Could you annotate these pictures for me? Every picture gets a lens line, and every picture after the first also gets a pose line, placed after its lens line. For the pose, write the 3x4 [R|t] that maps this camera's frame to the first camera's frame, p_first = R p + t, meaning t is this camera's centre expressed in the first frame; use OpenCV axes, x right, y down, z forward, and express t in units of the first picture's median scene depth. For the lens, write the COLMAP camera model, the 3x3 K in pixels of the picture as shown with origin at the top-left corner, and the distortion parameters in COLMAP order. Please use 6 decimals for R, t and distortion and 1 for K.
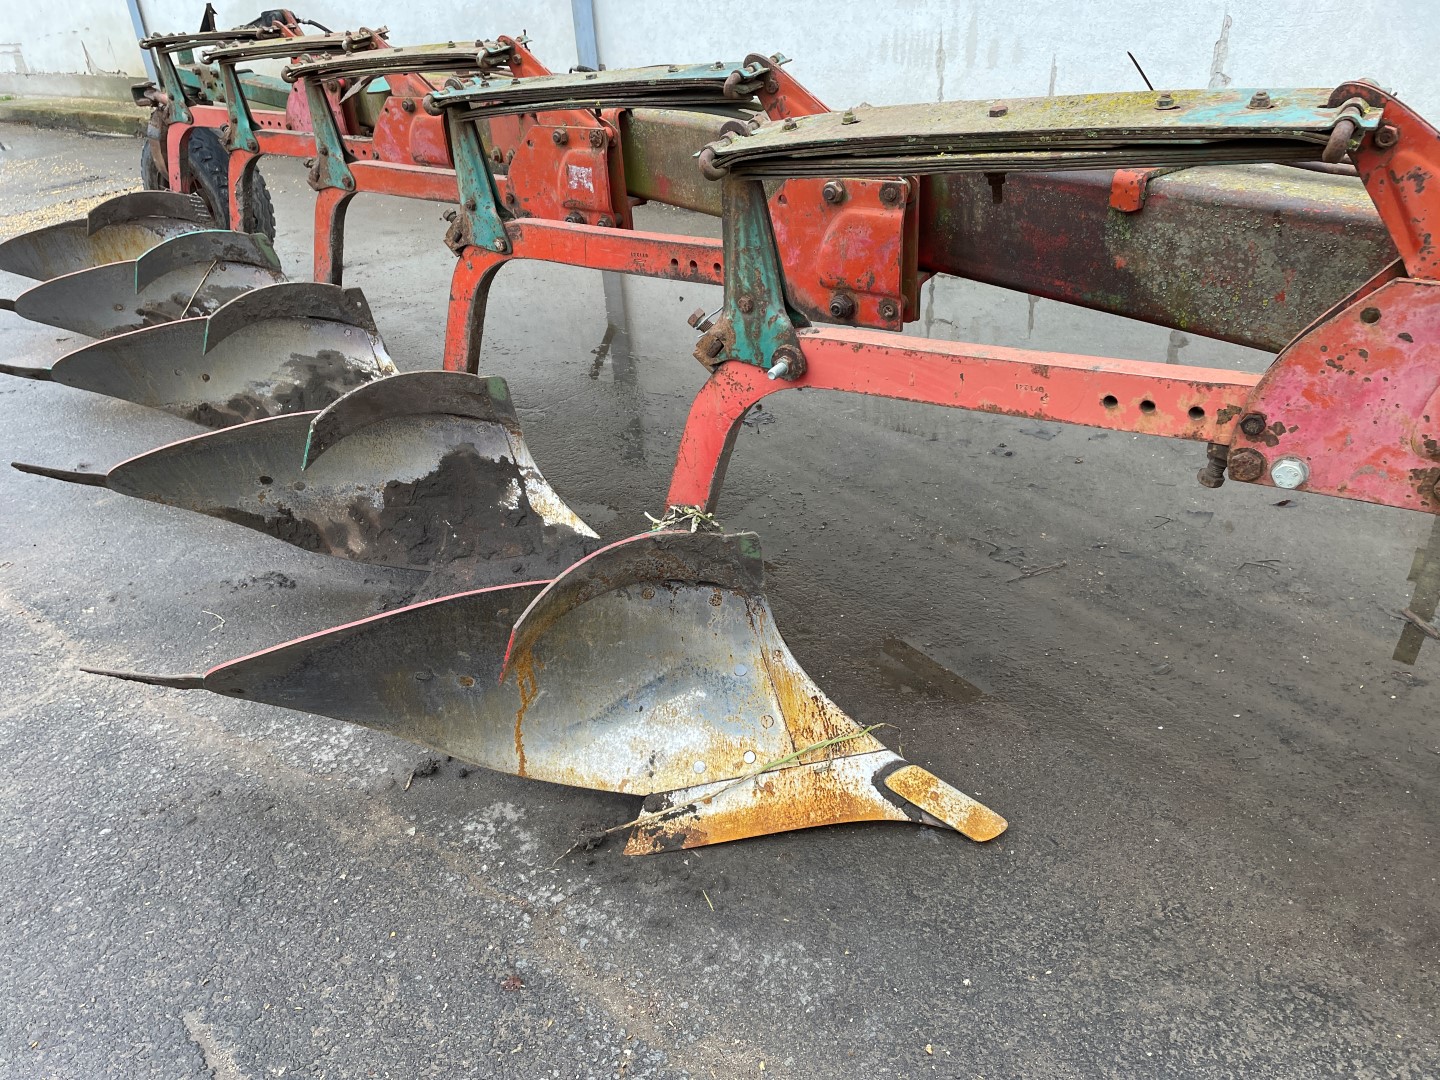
lens RADIAL K [[1083.7, 0, 707.2], [0, 1083.7, 547.1], [0, 0, 1]] dist [0.088611, -0.111094]
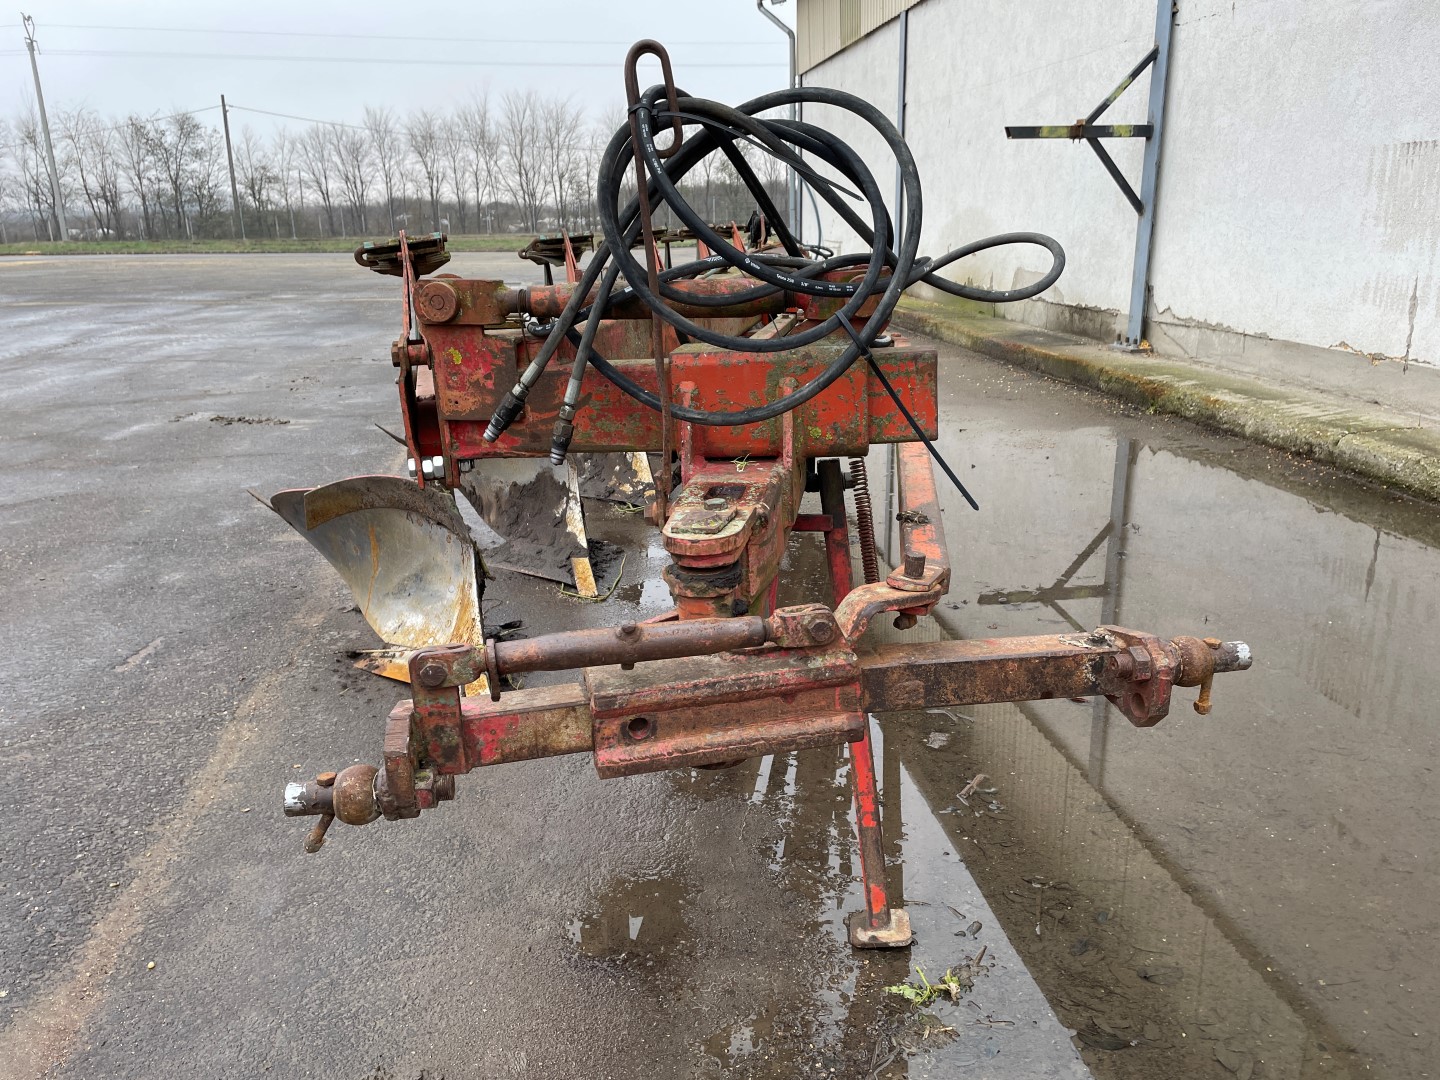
lens RADIAL K [[1083.7, 0, 707.2], [0, 1083.7, 547.1], [0, 0, 1]] dist [0.088611, -0.111094]
pose [[0.720308, 0.249534, -0.647216, 1.310928], [-0.360813, 0.931676, -0.042353, -0.009508], [0.592427, 0.264032, 0.761129, 0.000940]]
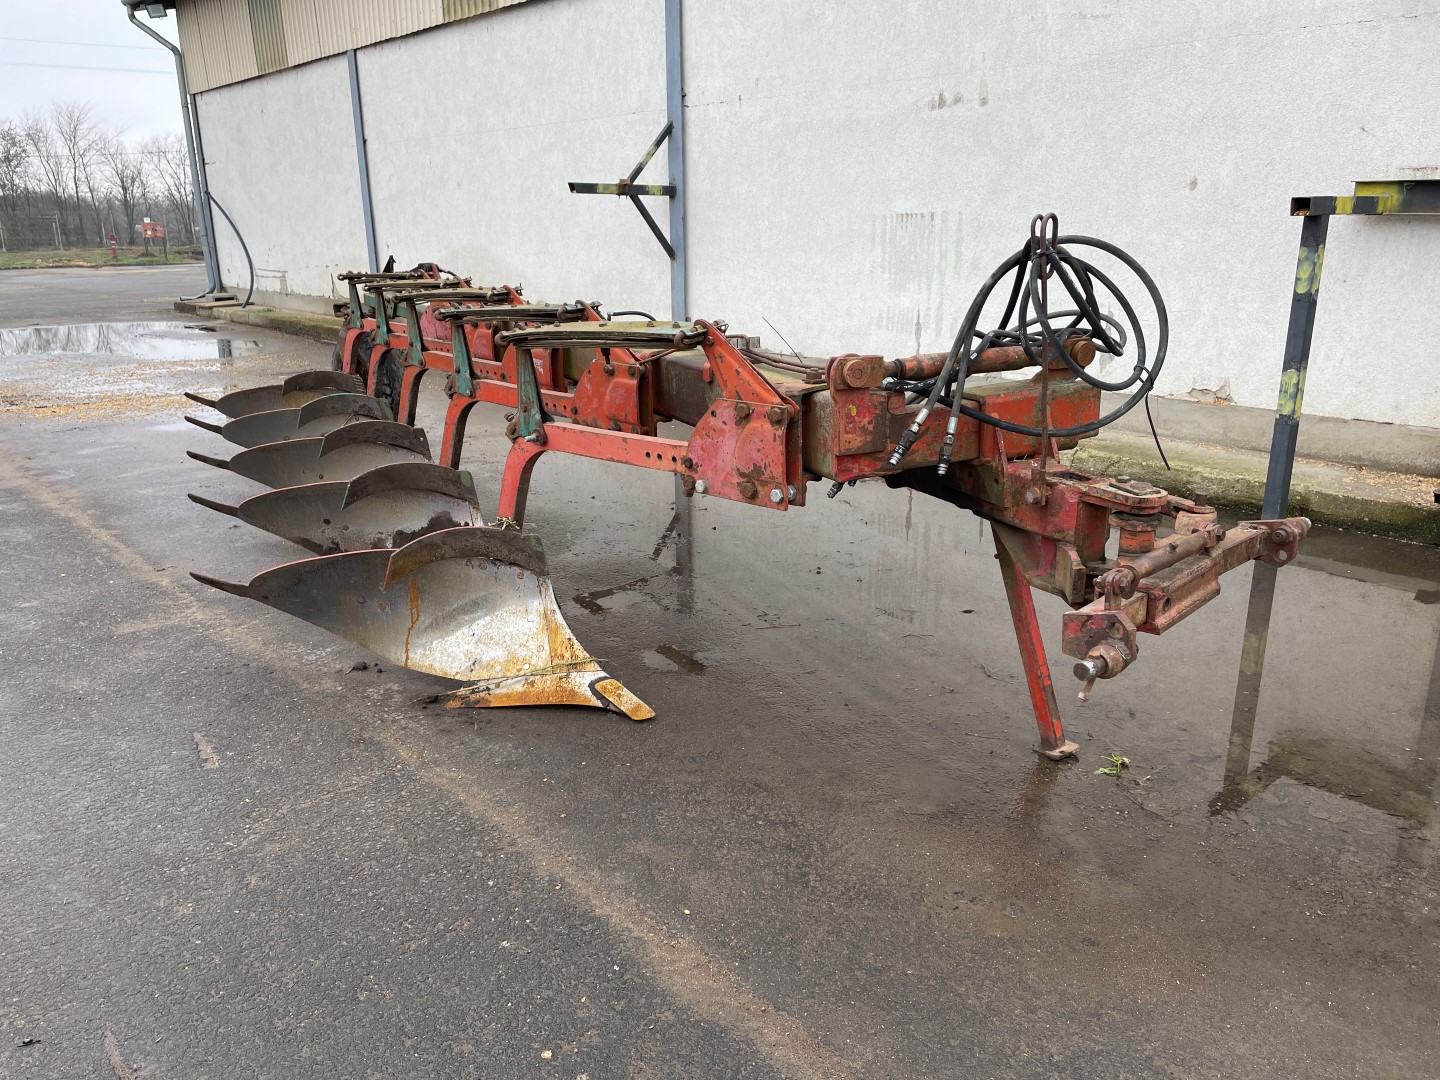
lens RADIAL K [[1080.1, 0, 708.4], [0, 1080.1, 549.7], [0, 0, 1]] dist [0.121007, -0.163278]
pose [[0.982877, 0.103410, -0.152510, 0.578347], [-0.133269, 0.970522, -0.200813, 0.323301], [0.127249, 0.217699, 0.967685, -0.710047]]
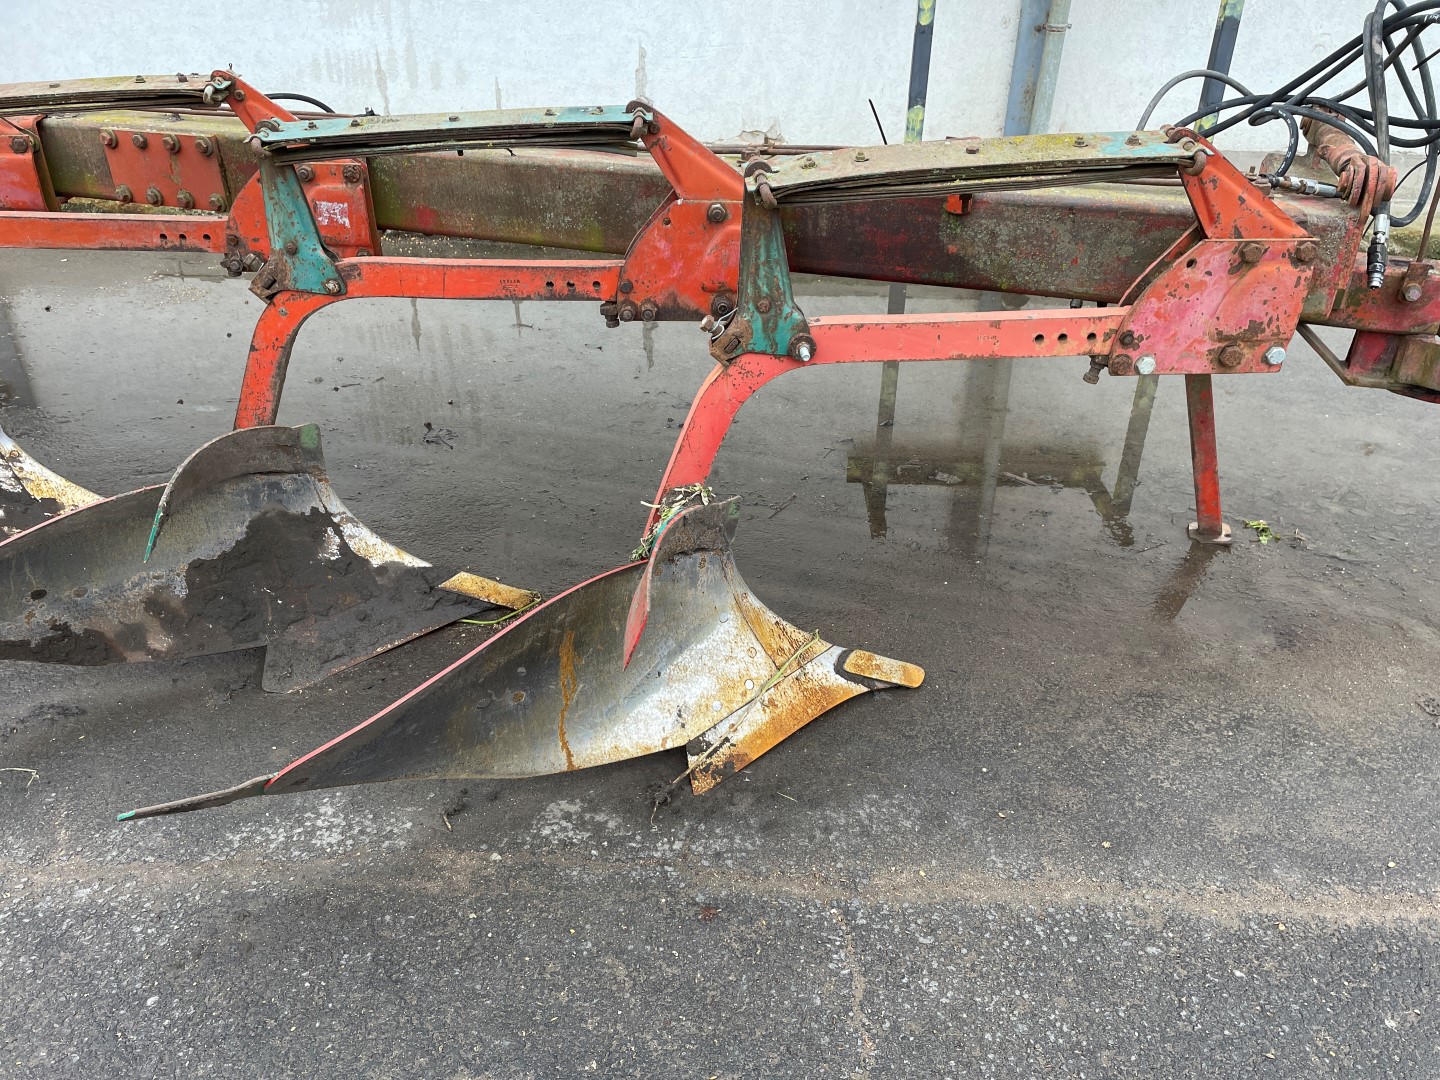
lens RADIAL K [[1087.1, 0, 728.2], [0, 1087.1, 546.0], [0, 0, 1]] dist [0.091121, -0.122883]
pose [[0.798699, -0.231509, 0.555413, -0.609018], [0.235721, 0.969632, 0.065193, -0.038390], [-0.553639, 0.078853, 0.829015, 0.006576]]
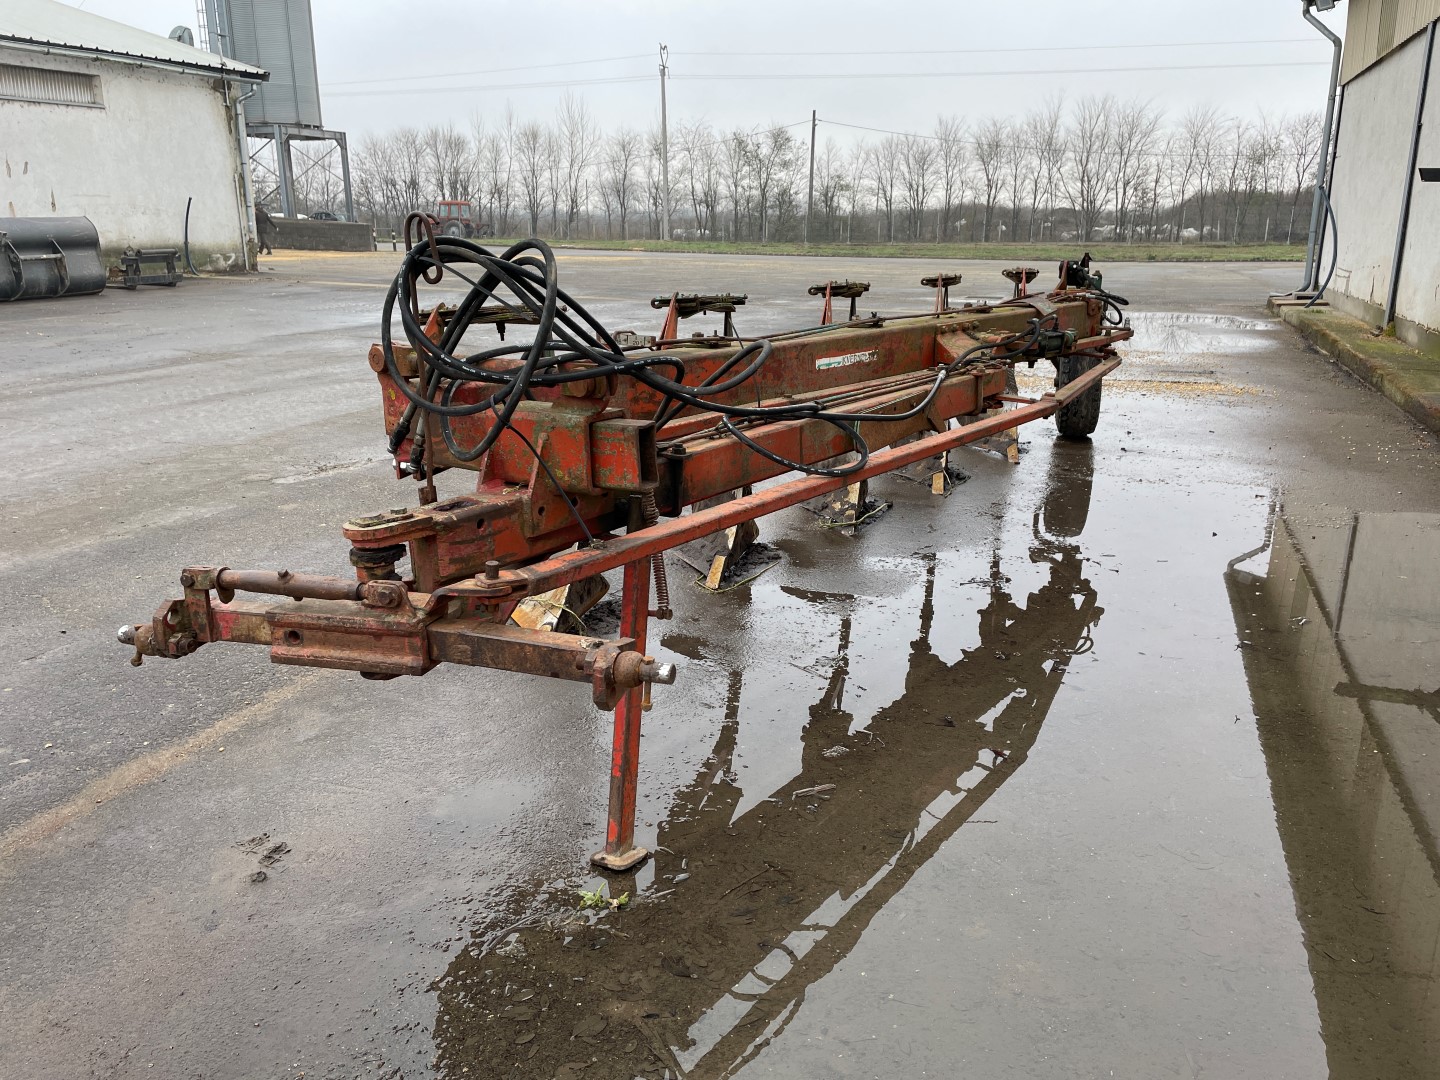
lens RADIAL K [[1078.5, 0, 720.0], [0, 1078.5, 540.0], [0, 0, 1]] dist [0.085850, -0.108839]
pose [[0.318030, 0.328362, -0.889402, 1.939451], [-0.483604, 0.863072, 0.145716, -0.360649], [0.815466, 0.383777, 0.433280, 0.340175]]
